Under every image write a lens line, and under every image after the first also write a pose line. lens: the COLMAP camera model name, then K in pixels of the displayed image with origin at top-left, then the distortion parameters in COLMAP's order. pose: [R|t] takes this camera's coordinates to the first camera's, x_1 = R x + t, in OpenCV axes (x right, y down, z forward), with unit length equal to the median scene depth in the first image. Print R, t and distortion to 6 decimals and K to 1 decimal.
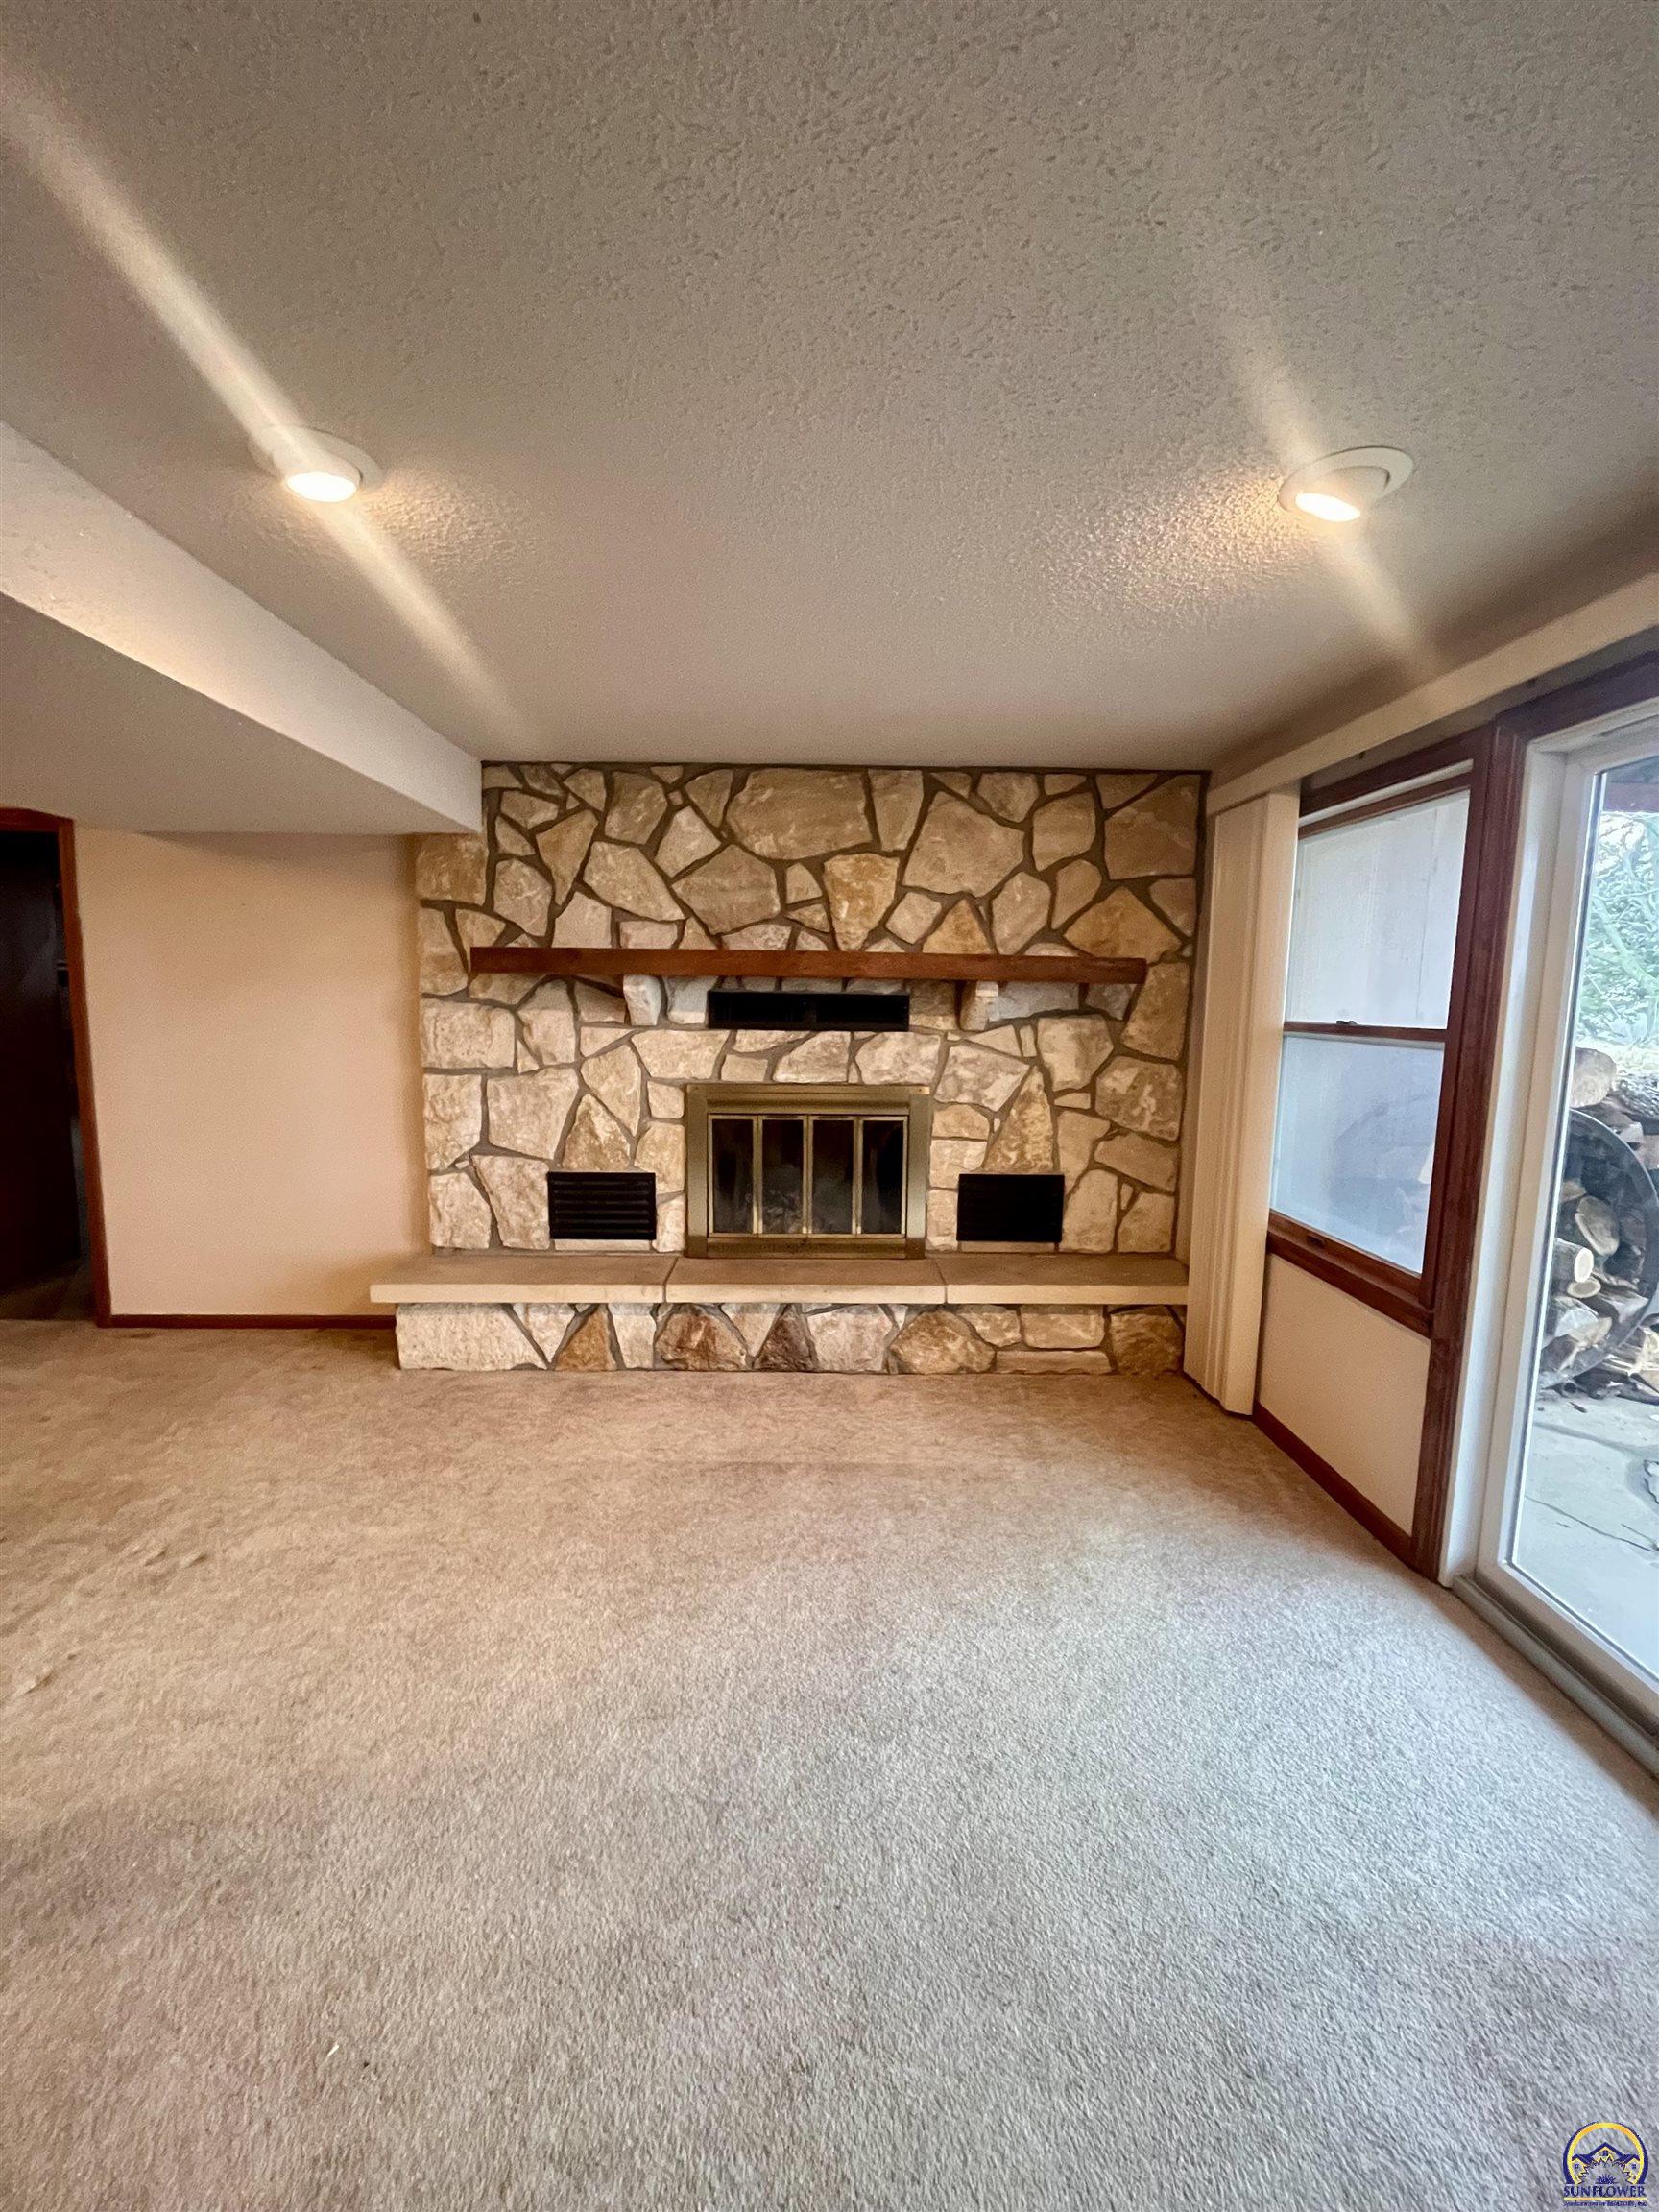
lens RADIAL K [[894.9, 0, 823.3], [0, 894.9, 1100.4], [0, 0, 1]] dist [-0.002154, -0.000768]
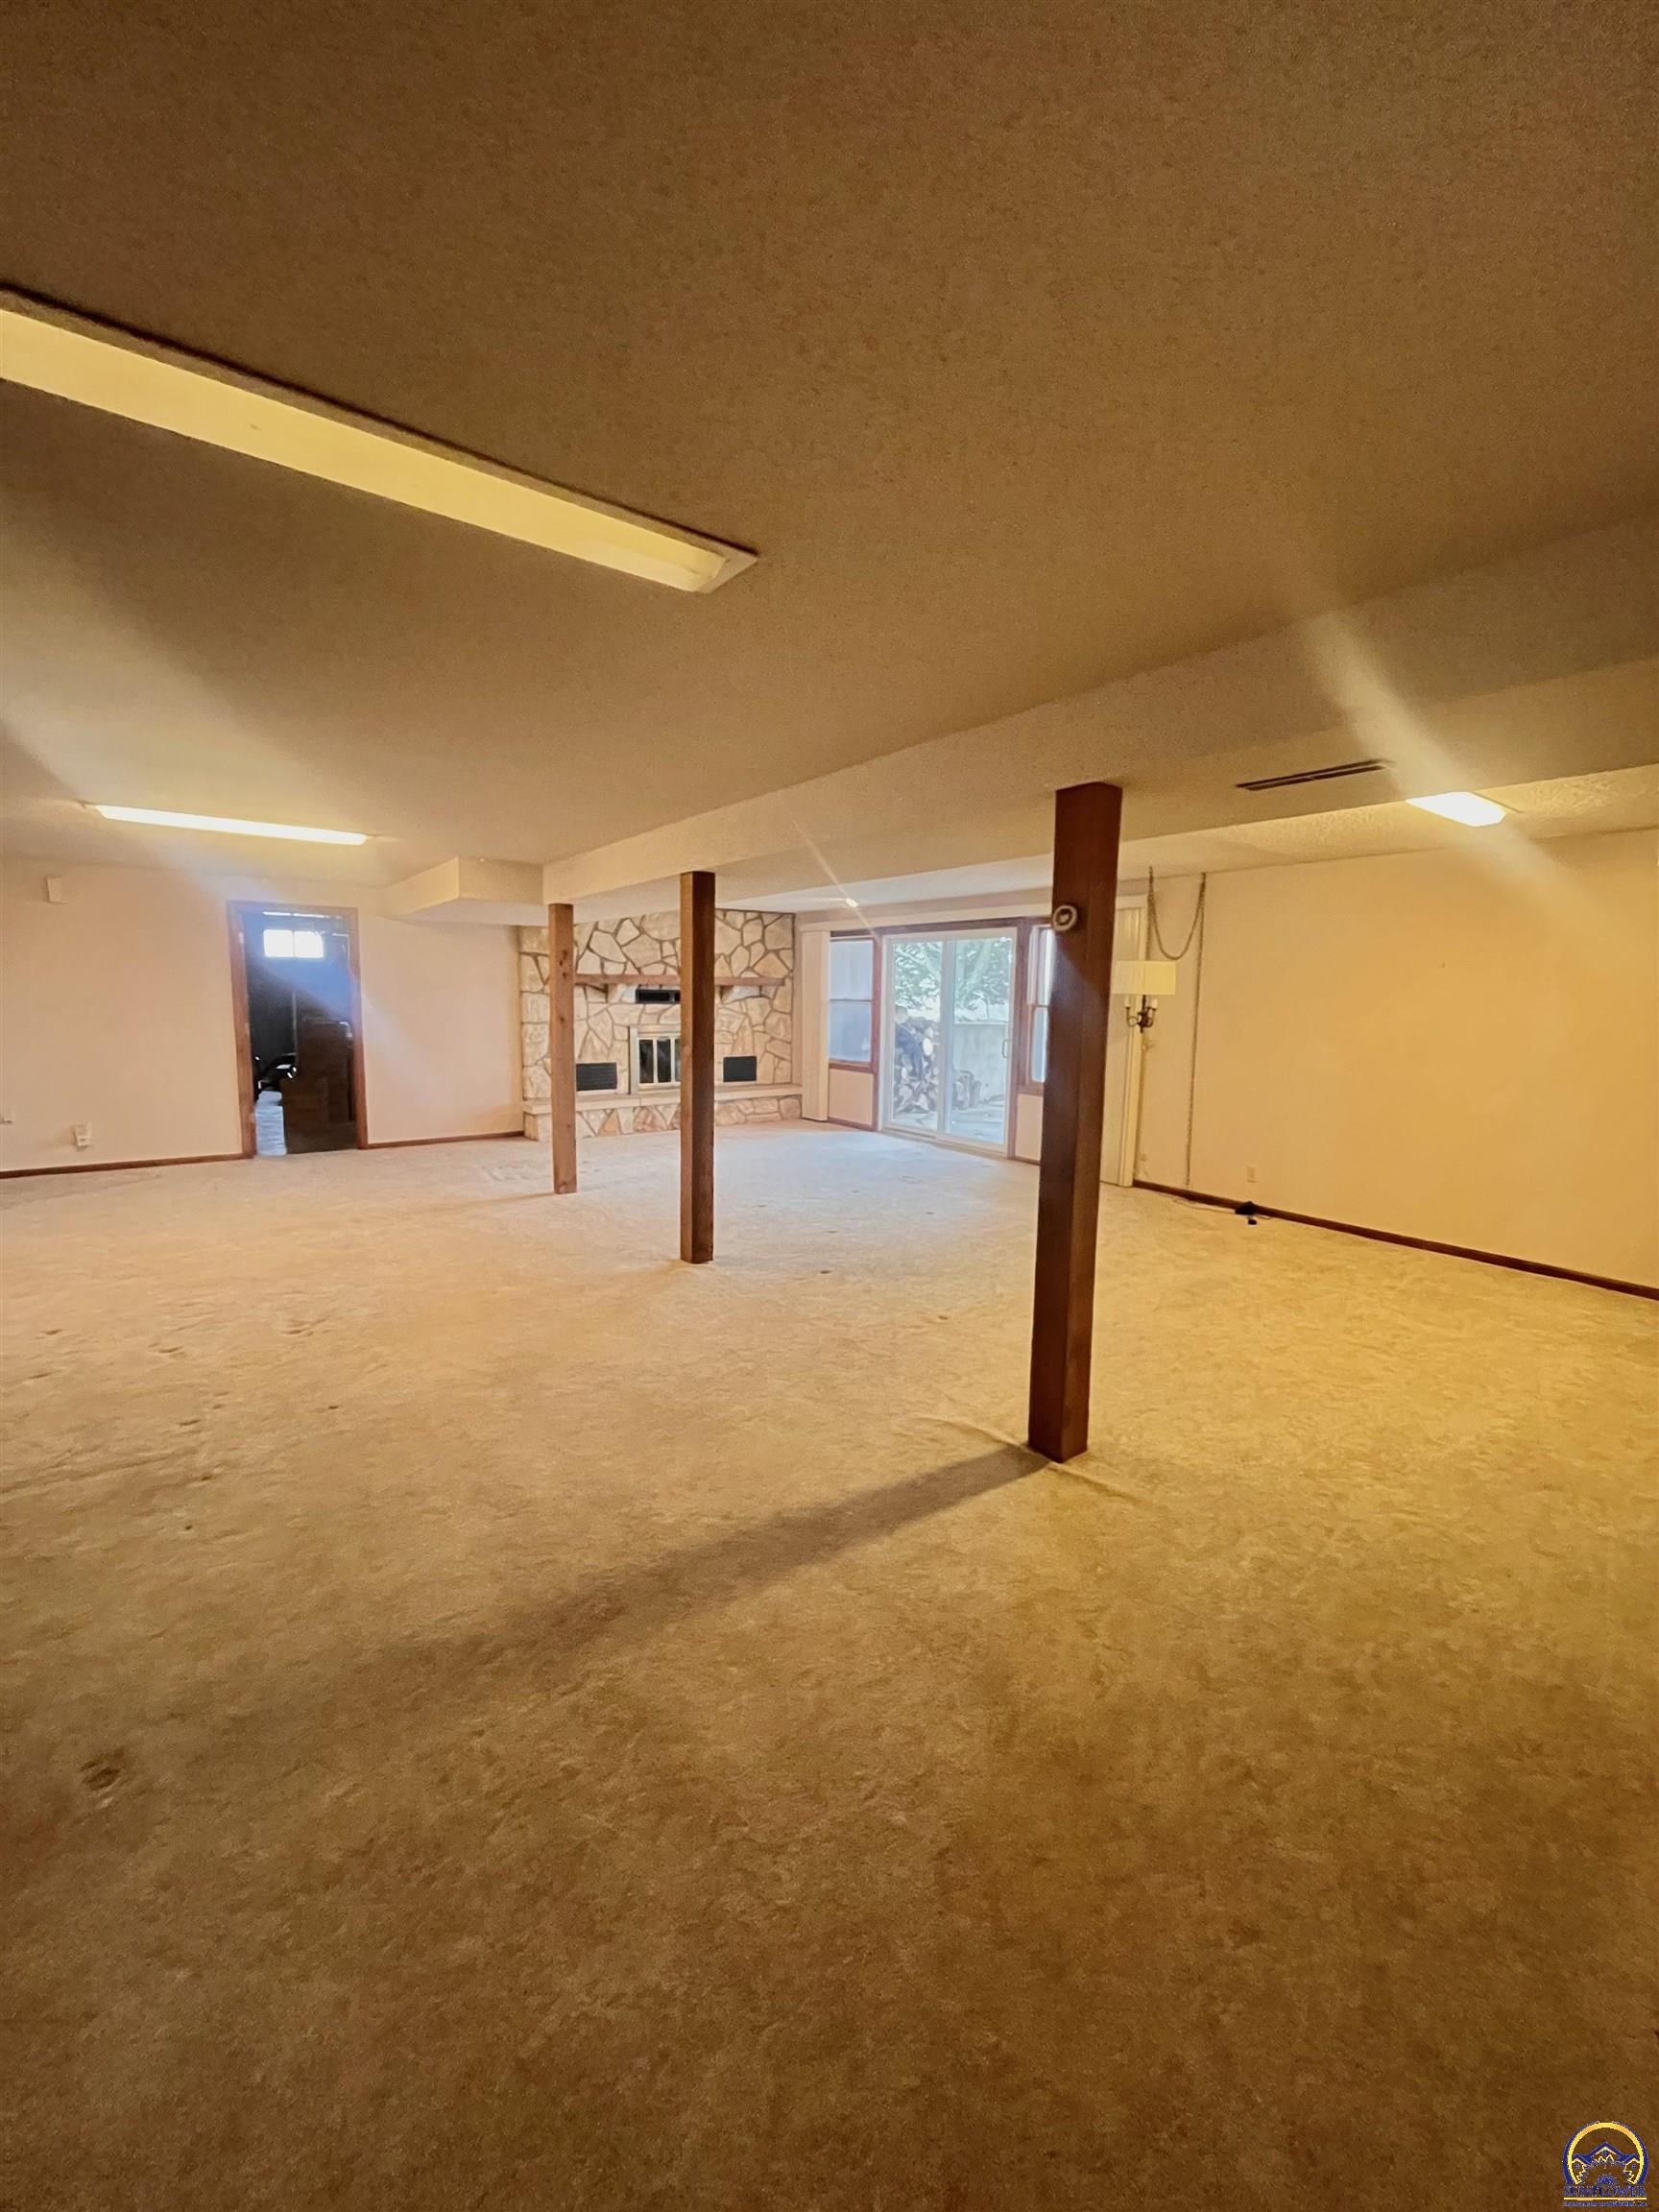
lens RADIAL K [[894.9, 0, 817.3], [0, 894.9, 1103.3], [0, 0, 1]] dist [-0.002154, -0.000768]
pose [[0.829433, -0.074300, 0.553644, -1.173119], [0.063309, 0.997232, 0.038985, 0.141134], [-0.555008, 0.002715, 0.831841, -1.469632]]
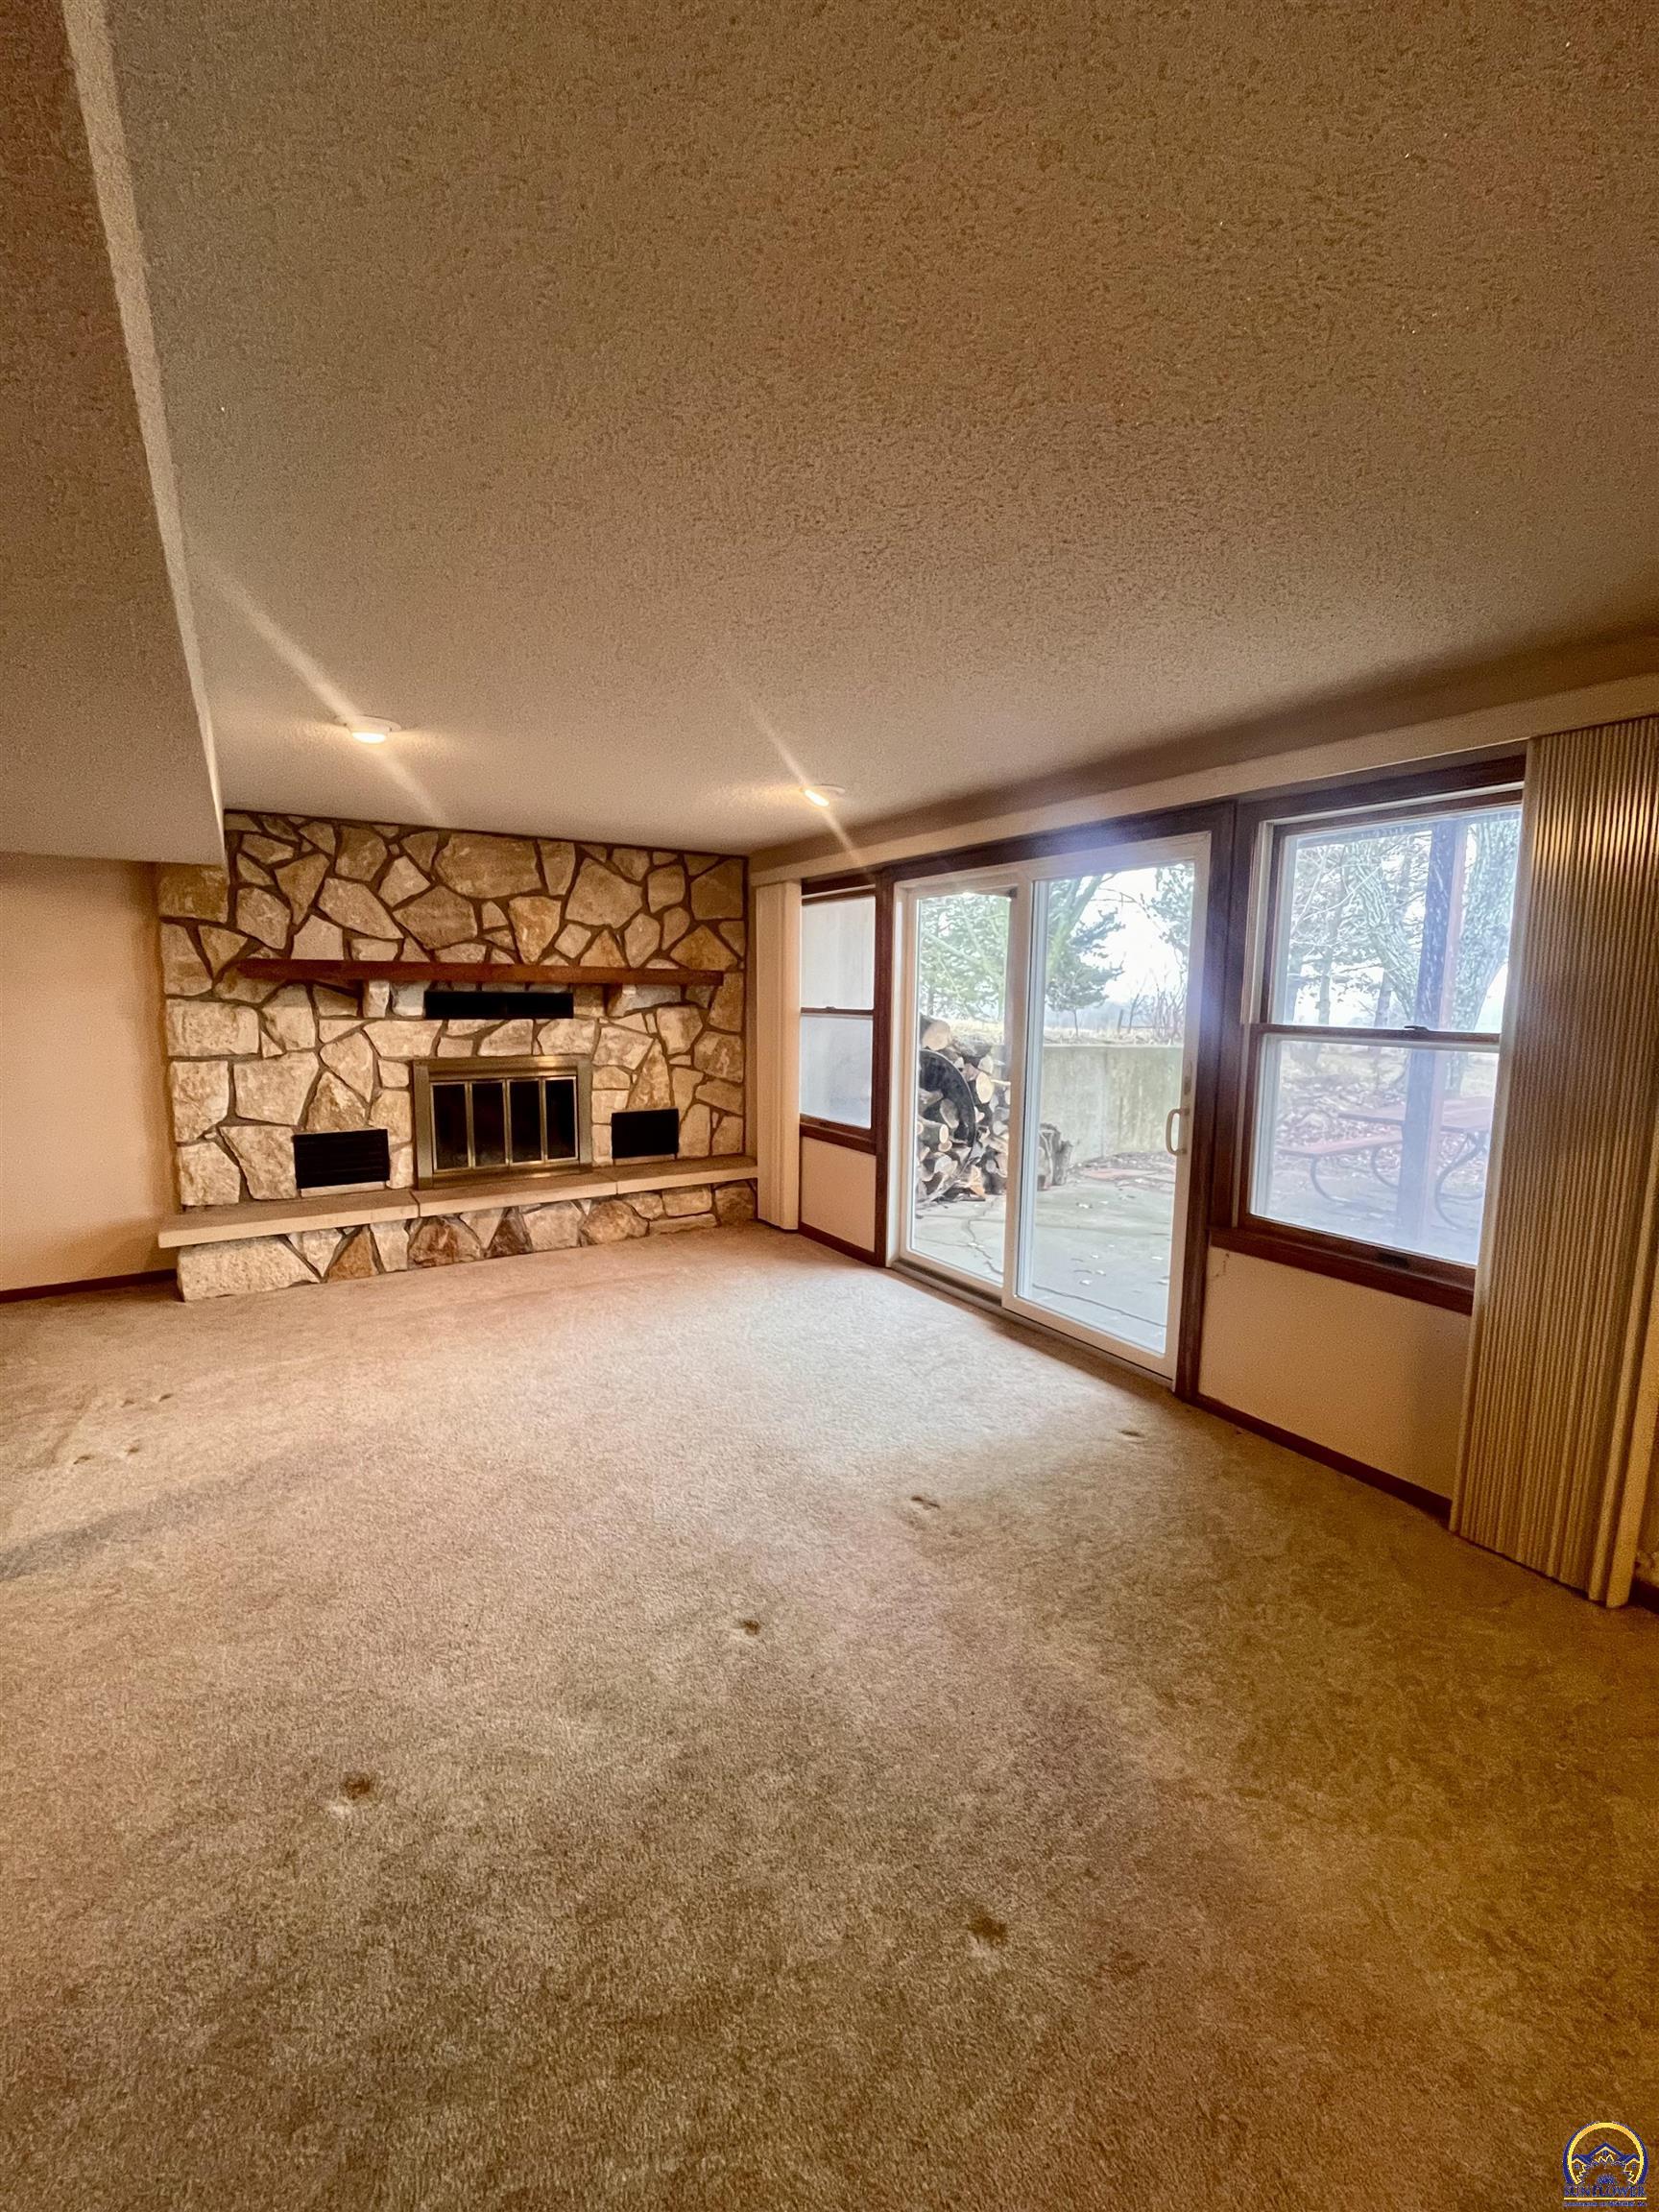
lens RADIAL K [[894.9, 0, 824.6], [0, 894.9, 1097.0], [0, 0, 1]] dist [-0.002154, -0.000768]
pose [[0.858788, -0.064449, 0.508262, -0.315533], [0.061621, 0.997848, 0.022412, 0.046151], [-0.508612, 0.012072, 0.860911, -0.489659]]
